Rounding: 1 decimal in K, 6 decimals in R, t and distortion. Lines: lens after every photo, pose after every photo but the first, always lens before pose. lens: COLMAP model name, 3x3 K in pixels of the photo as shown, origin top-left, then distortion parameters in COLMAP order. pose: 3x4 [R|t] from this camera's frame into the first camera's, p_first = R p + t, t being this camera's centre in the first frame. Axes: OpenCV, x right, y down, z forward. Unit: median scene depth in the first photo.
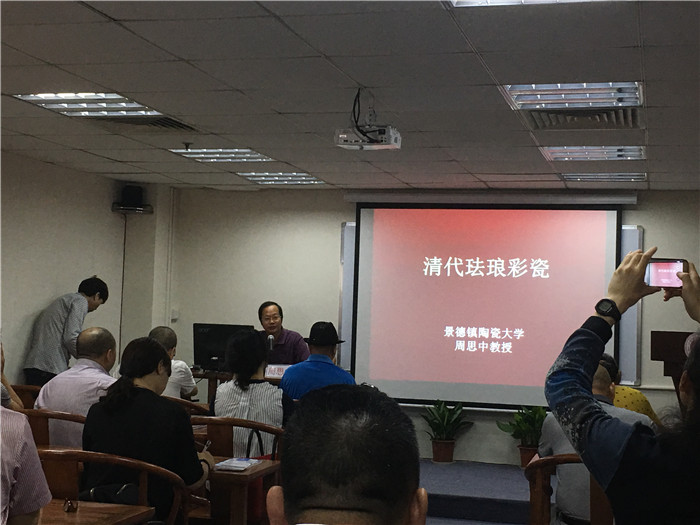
lens RADIAL K [[1115.9, 0, 346.6], [0, 1115.9, 249.7], [0, 0, 1]] dist [0.015739, 0.000000]
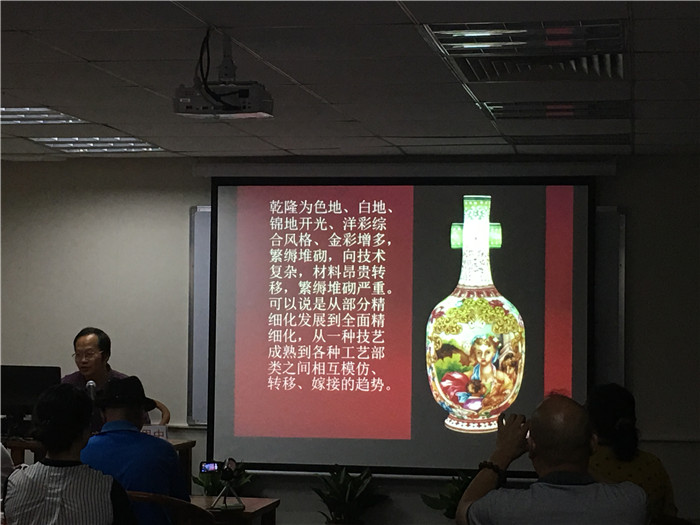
lens RADIAL K [[1591.6, 0, 345.9], [0, 1591.6, 246.1], [0, 0, 1]] dist [0.056507, 0.000000]
pose [[0.995884, -0.018707, 0.088685, 0.003995], [0.017010, 0.999658, 0.019848, -0.020423], [-0.089026, -0.018258, 0.995862, 0.030768]]
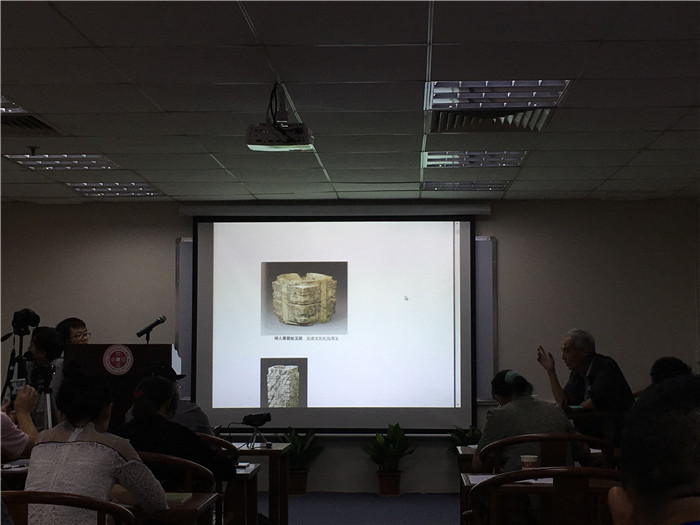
lens RADIAL K [[1193.2, 0, 349.6], [0, 1193.2, 257.2], [0, 0, 1]] dist [0.055093, 0.000000]
pose [[0.975411, -0.017747, 0.219677, -0.091294], [0.021190, 0.999687, -0.013326, 0.007936], [-0.219372, 0.017654, 0.975482, 0.018600]]
